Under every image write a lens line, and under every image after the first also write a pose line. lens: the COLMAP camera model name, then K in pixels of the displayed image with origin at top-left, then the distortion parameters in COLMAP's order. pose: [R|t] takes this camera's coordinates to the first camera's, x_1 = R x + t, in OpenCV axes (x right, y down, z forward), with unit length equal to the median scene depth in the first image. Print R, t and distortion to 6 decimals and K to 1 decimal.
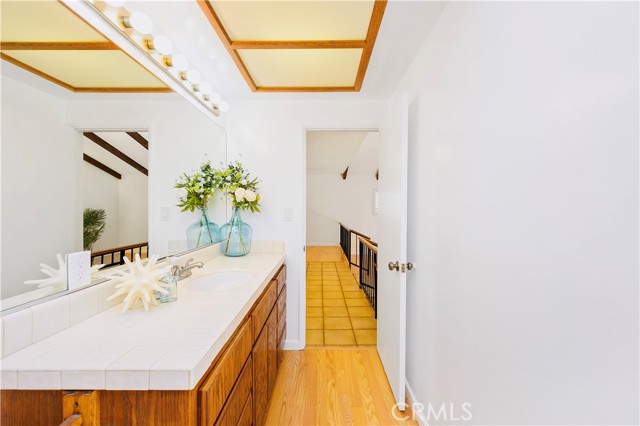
lens RADIAL K [[260.3, 0, 319.4], [0, 260.3, 215.4], [0, 0, 1]] dist [0.000498, 0.000134]
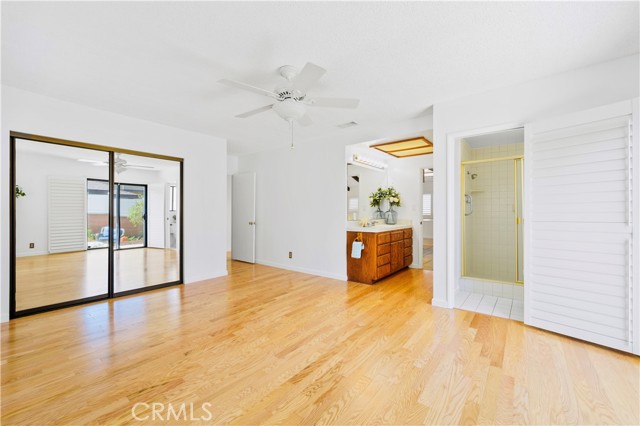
lens RADIAL K [[260.3, 0, 320.2], [0, 260.3, 212.1], [0, 0, 1]] dist [0.000498, 0.000134]
pose [[0.783608, -0.002430, -0.621251, 0.705565], [-0.001502, 0.999982, -0.005806, 0.056171], [0.621254, 0.005483, 0.783590, -1.387229]]
